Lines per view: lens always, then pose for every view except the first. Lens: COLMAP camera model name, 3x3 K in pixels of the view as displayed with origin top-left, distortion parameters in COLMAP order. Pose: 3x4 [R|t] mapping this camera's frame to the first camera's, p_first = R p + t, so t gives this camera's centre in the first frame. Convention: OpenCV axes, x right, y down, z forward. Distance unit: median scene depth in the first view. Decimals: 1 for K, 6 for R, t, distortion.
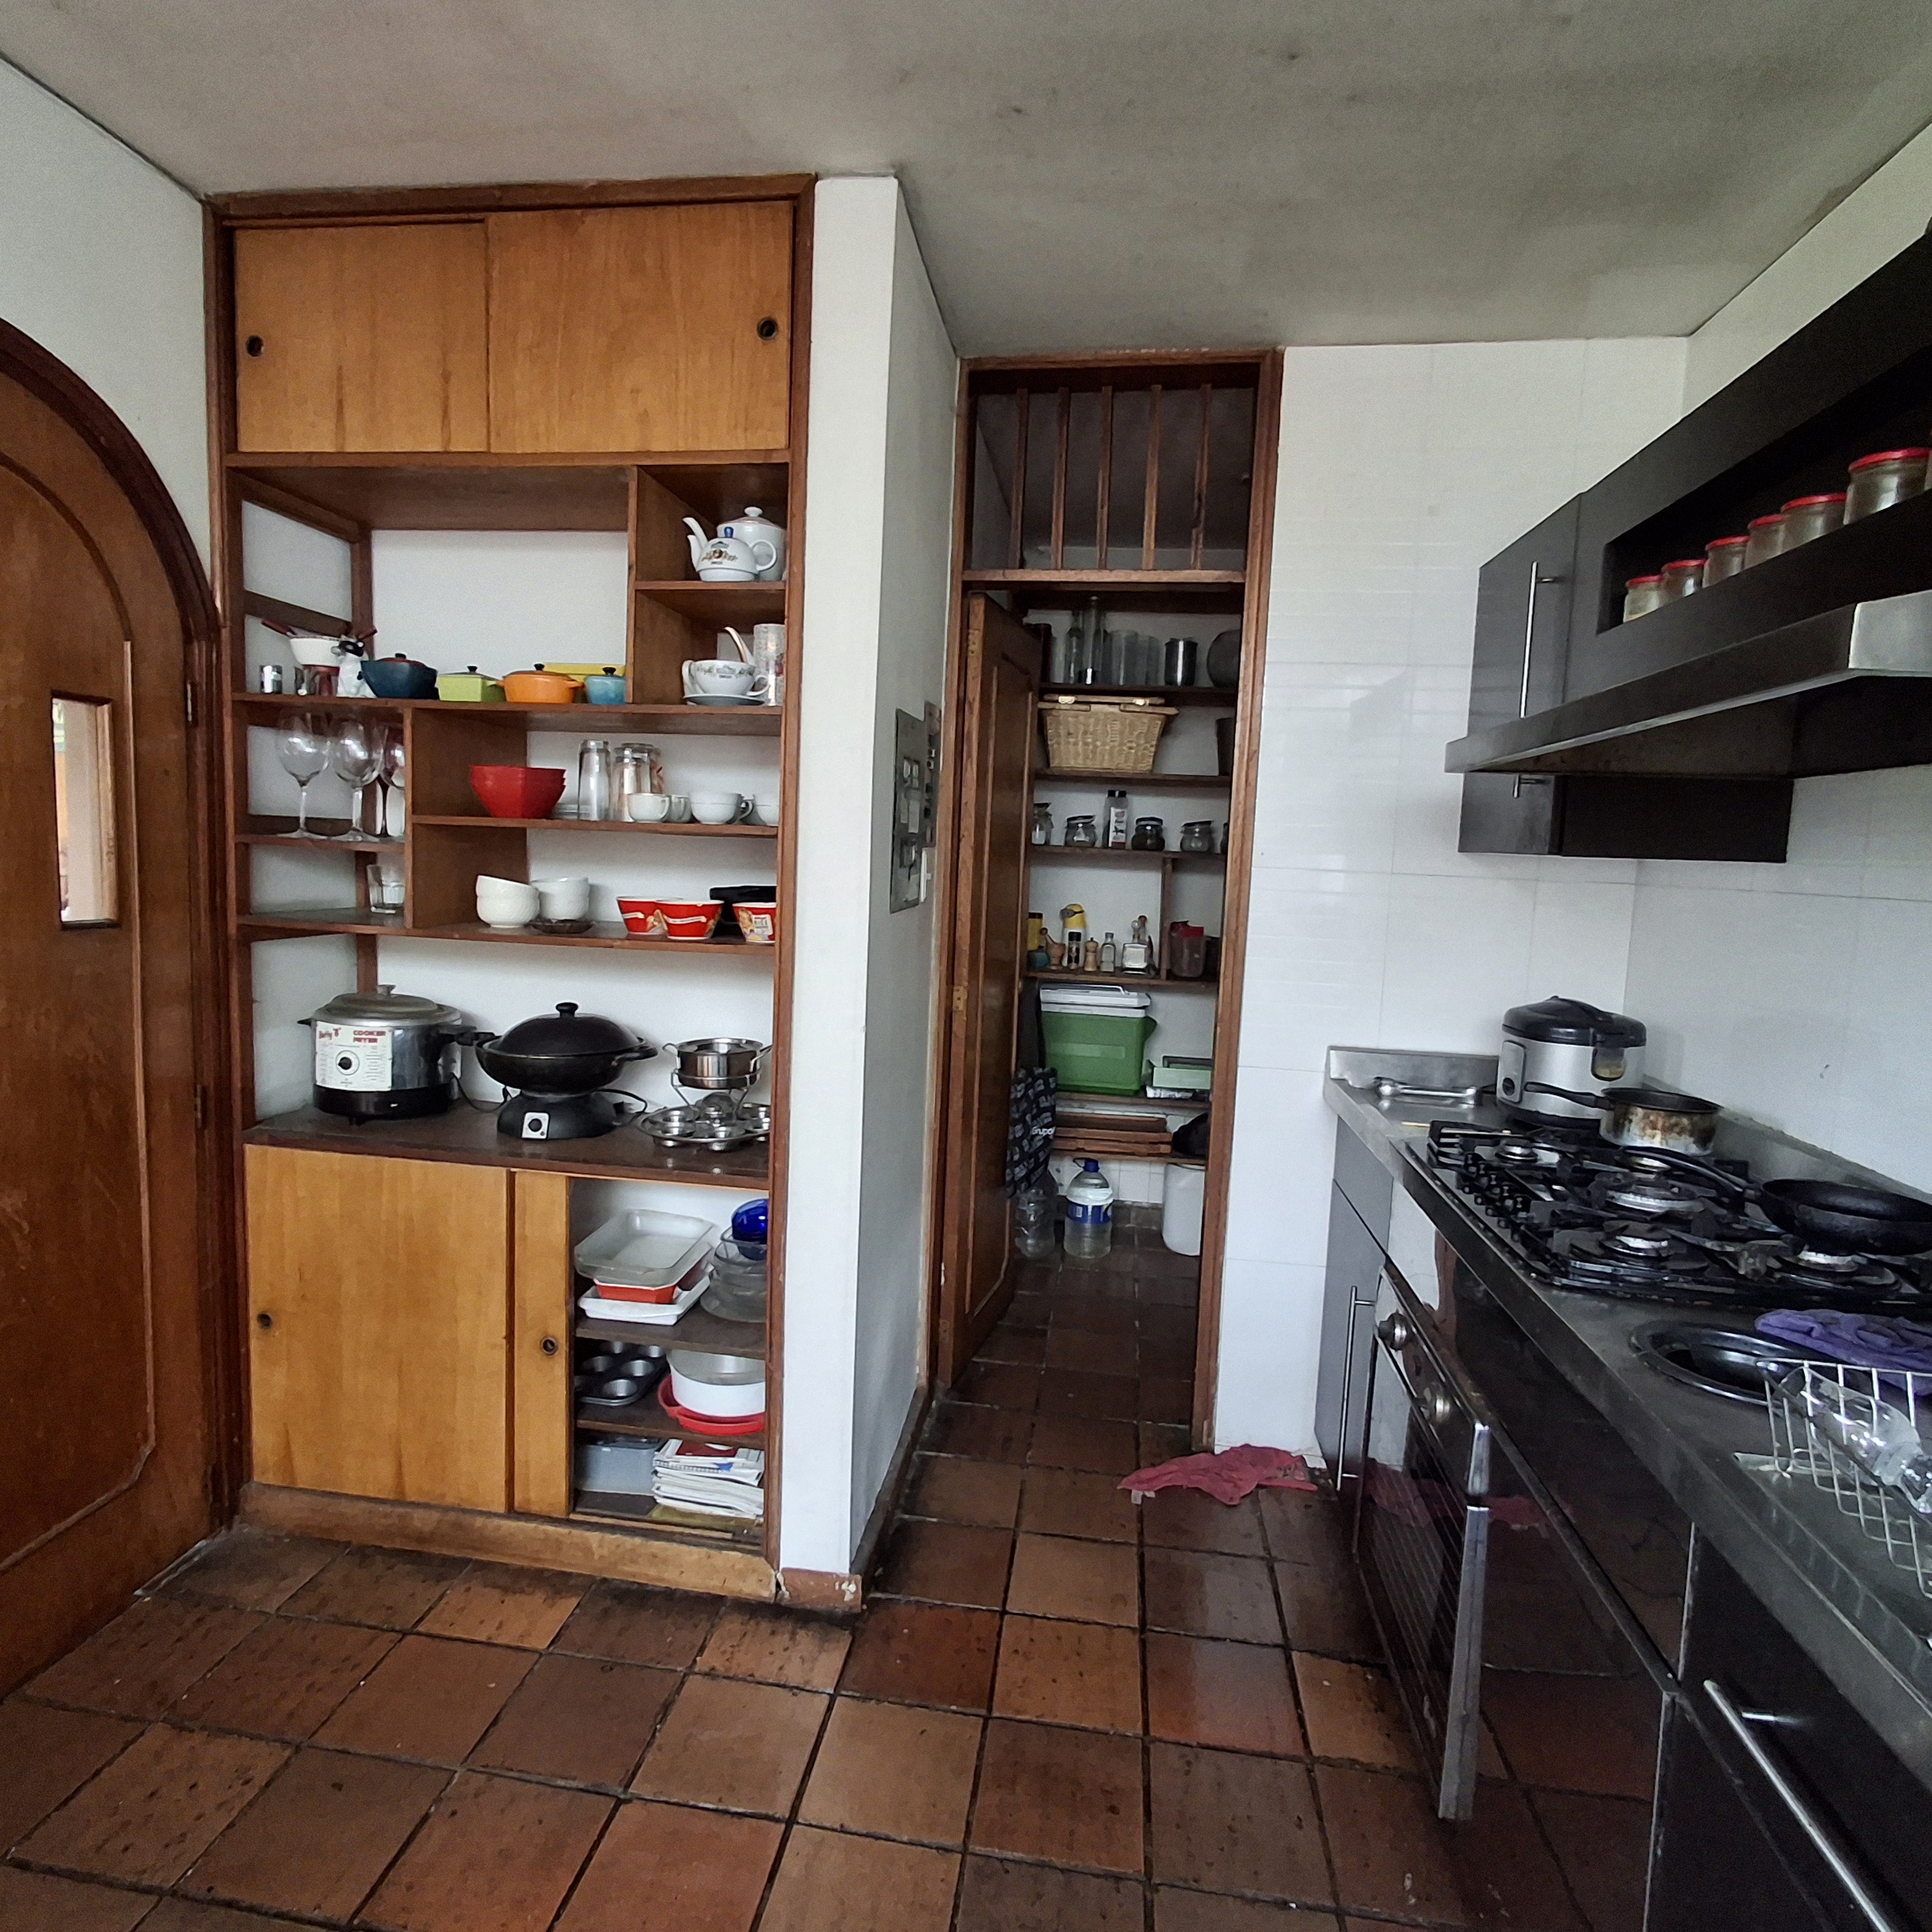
lens RADIAL K [[1177.6, 0, 949.1], [0, 1177.6, 966.8], [0, 0, 1]] dist [-0.016732, 0.015756]
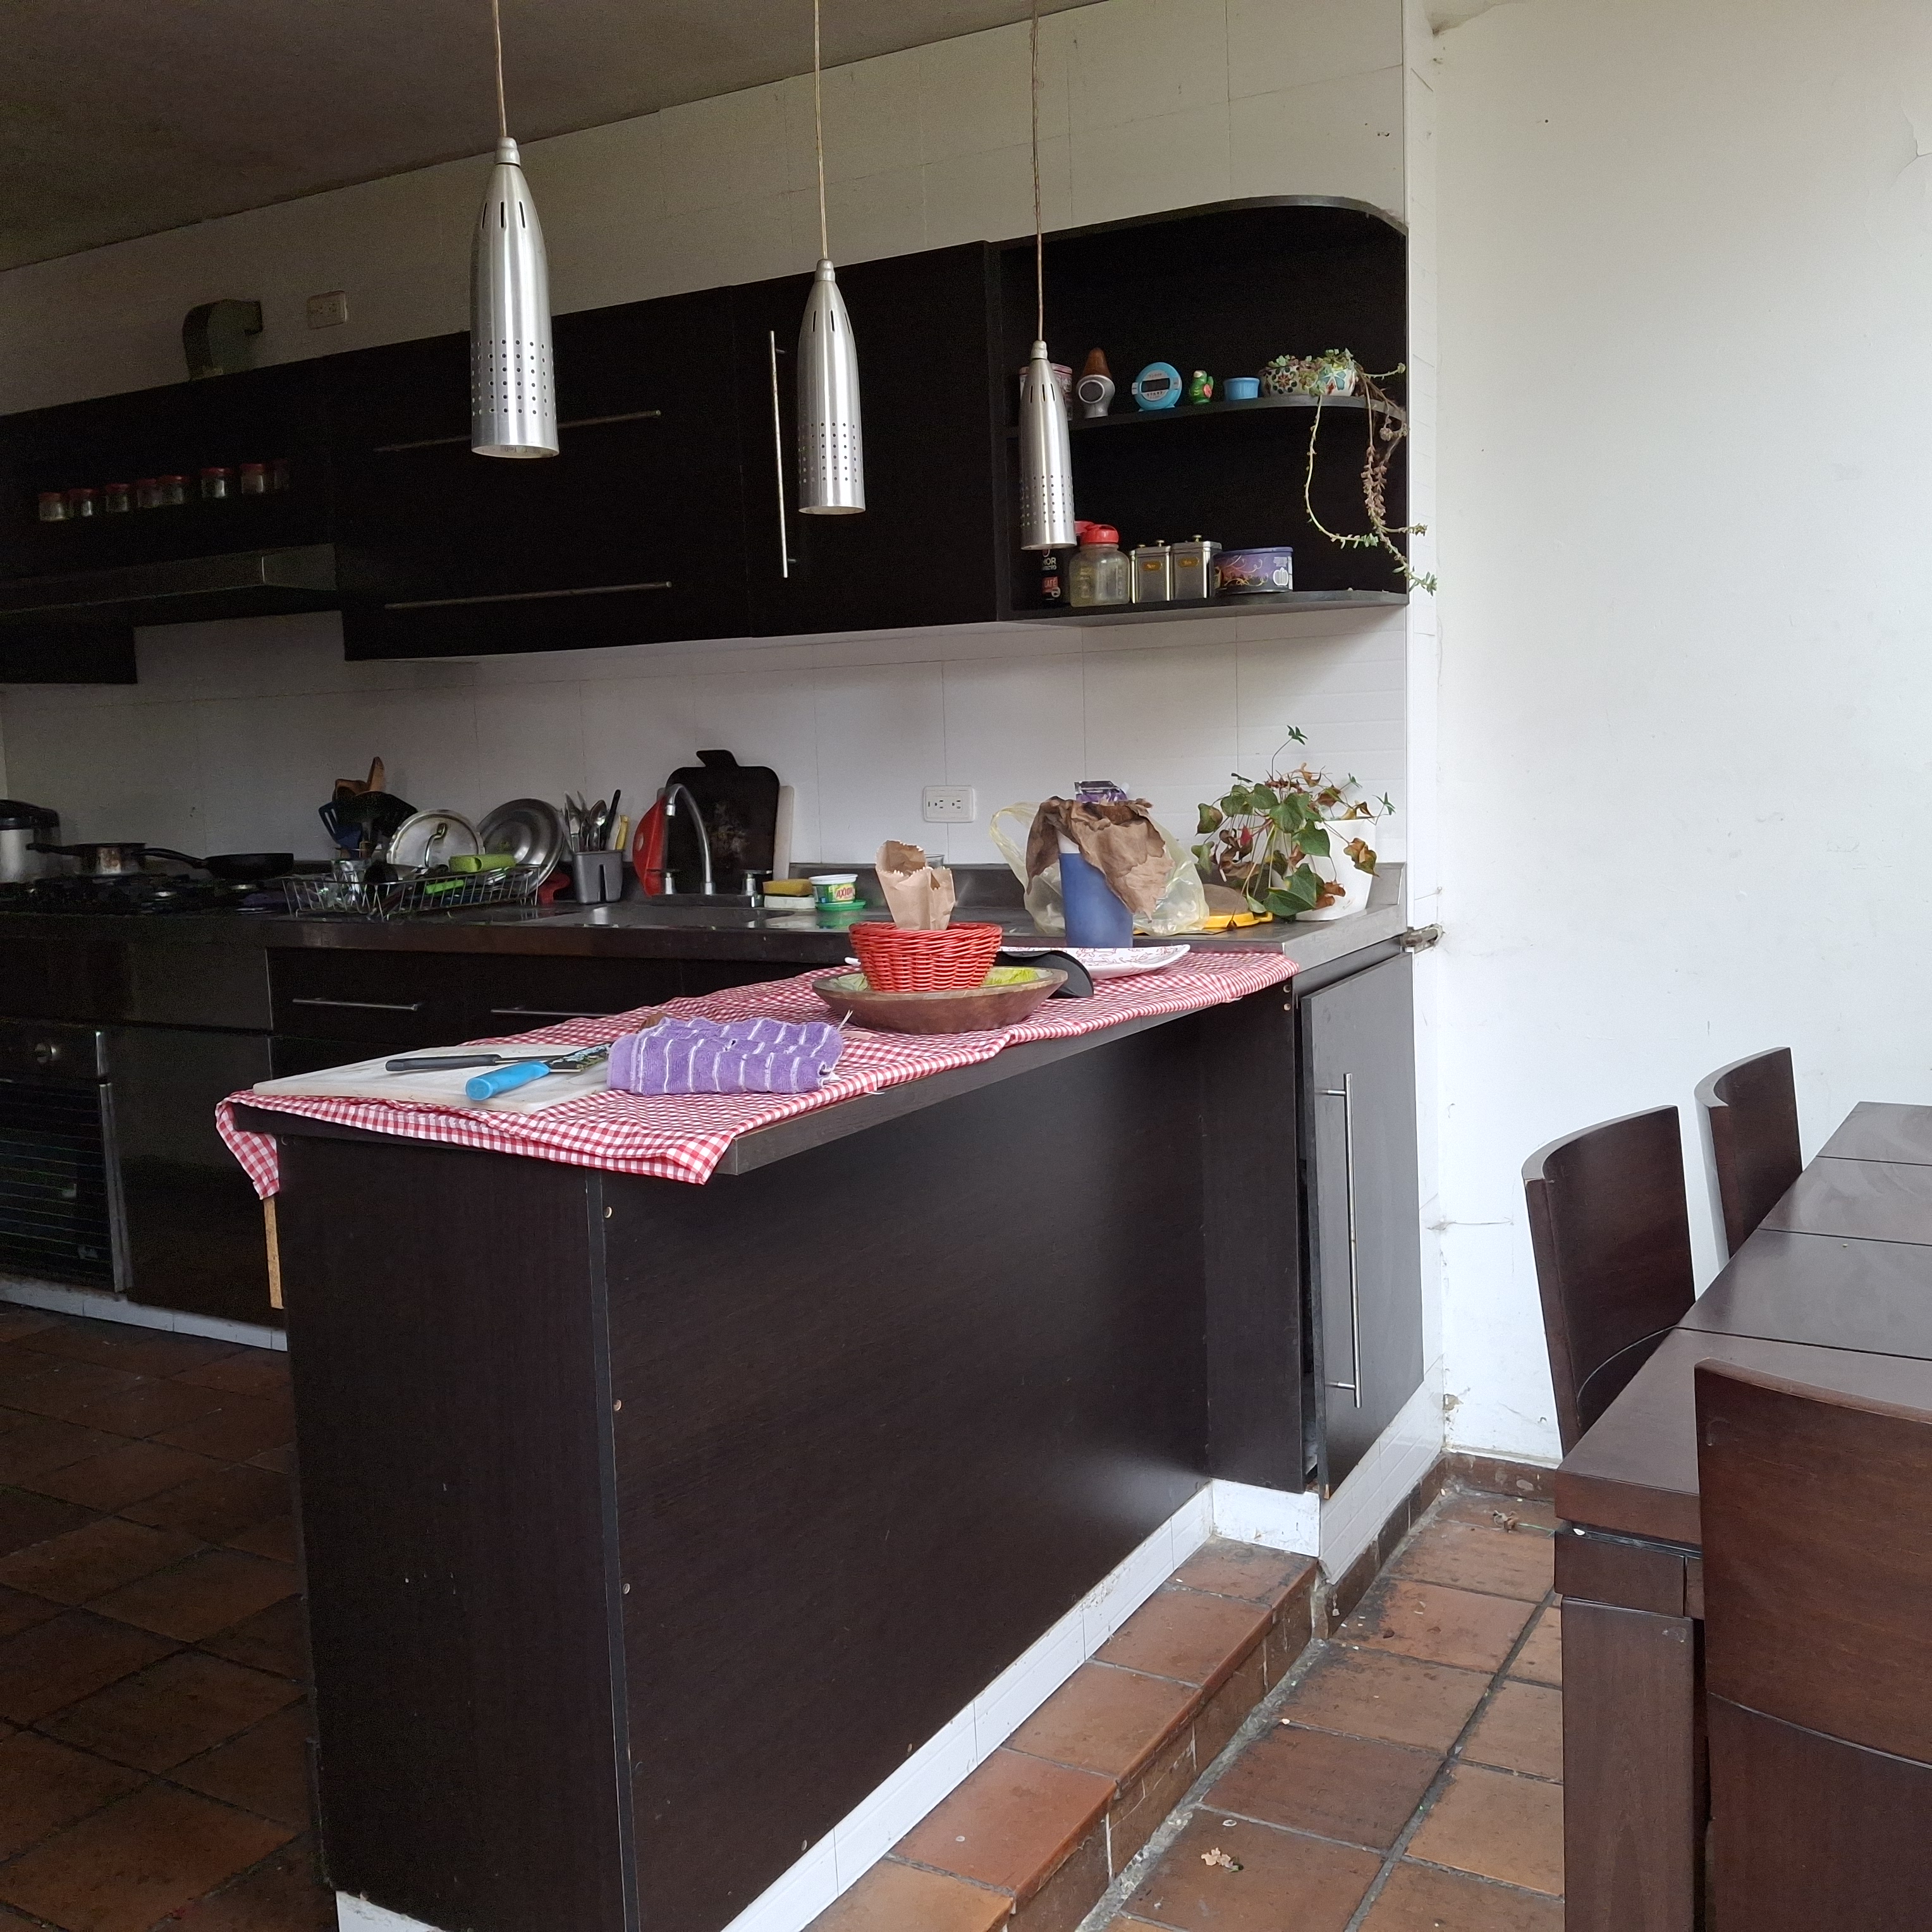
lens RADIAL K [[1853.8, 0, 976.1], [0, 1853.8, 954.4], [0, 0, 1]] dist [0.043392, 0.000000]
pose [[0.358781, -0.149613, 0.921353, -0.994609], [0.138541, 0.984674, 0.105946, 0.125060], [-0.923083, 0.089633, 0.374010, -0.731927]]
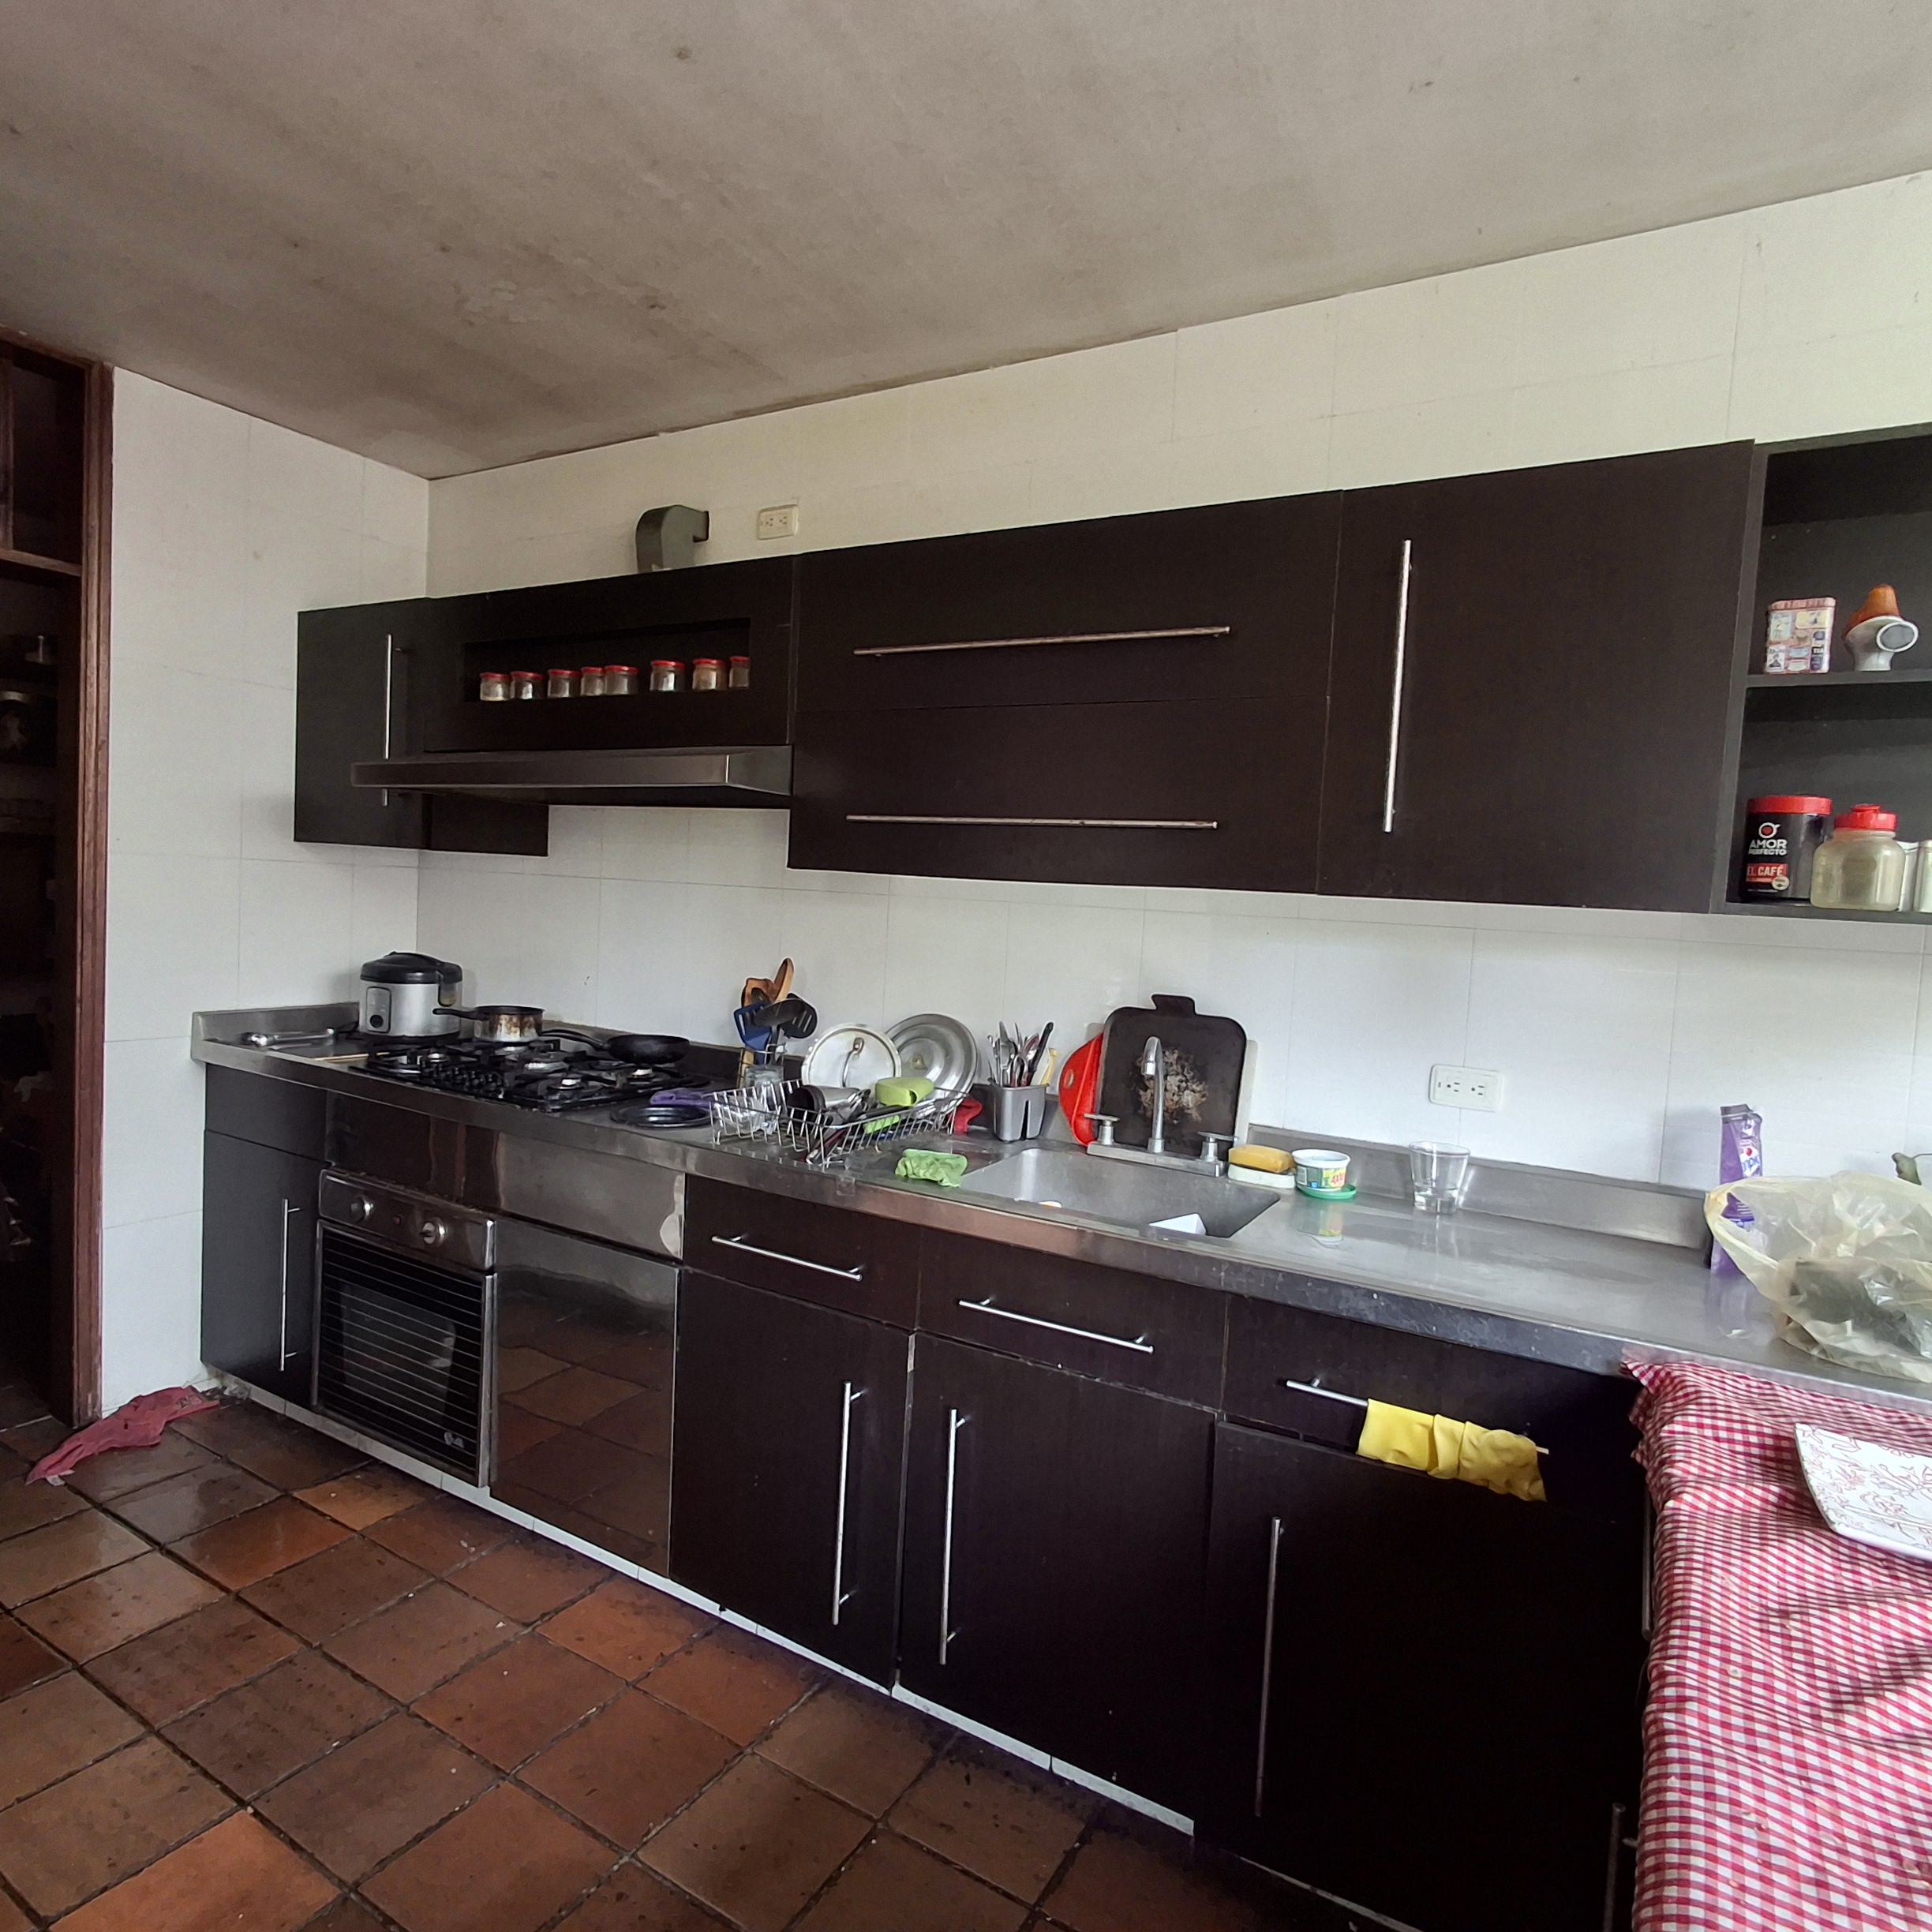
lens RADIAL K [[1177.6, 0, 964.9], [0, 1177.6, 964.7], [0, 0, 1]] dist [-0.016732, 0.015756]
pose [[0.380583, -0.075884, 0.921628, -0.487516], [0.054321, 0.996741, 0.059636, -0.004879], [-0.923150, 0.027367, 0.383465, -0.126294]]
